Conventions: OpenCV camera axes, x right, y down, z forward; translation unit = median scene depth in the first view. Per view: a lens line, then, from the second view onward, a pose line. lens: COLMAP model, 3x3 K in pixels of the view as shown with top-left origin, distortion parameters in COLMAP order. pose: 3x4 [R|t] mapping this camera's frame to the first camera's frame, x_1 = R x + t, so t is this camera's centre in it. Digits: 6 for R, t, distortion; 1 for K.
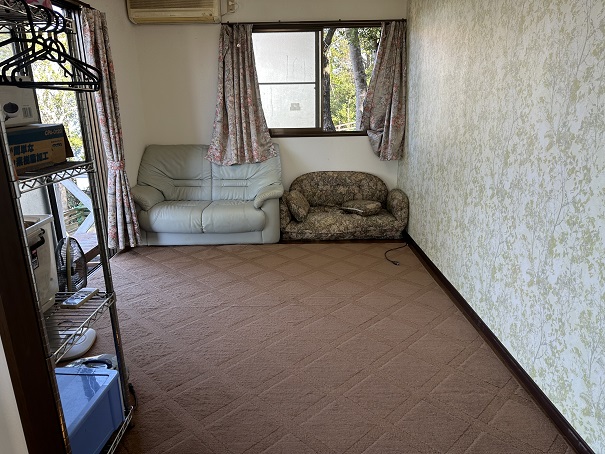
lens RADIAL K [[416.7, 0, 298.6], [0, 416.7, 230.2], [0, 0, 1]] dist [0.101498, -0.174050]
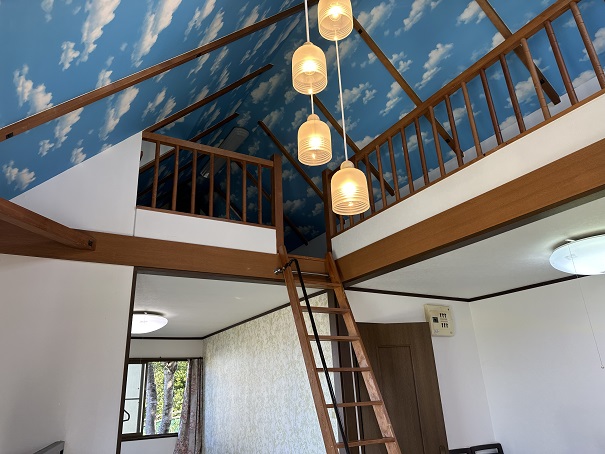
lens RADIAL K [[416.7, 0, 298.6], [0, 416.7, 230.2], [0, 0, 1]] dist [0.101498, -0.174050]
pose [[0.854703, 0.161876, 0.493233, -0.308282], [0.179890, 0.798908, -0.573922, 0.107620], [-0.486952, 0.579261, 0.653709, -0.523709]]
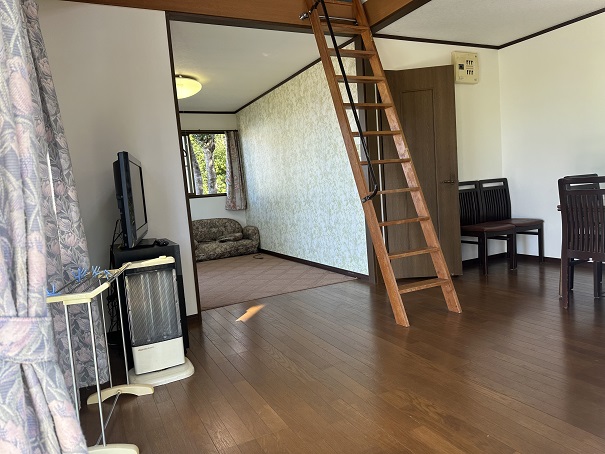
lens RADIAL K [[416.7, 0, 298.6], [0, 416.7, 230.2], [0, 0, 1]] dist [0.101498, -0.174050]
pose [[0.886250, -0.100364, 0.452204, -0.351289], [0.192241, 0.967894, -0.161943, 0.235481], [-0.421432, 0.230454, 0.877089, -0.542366]]
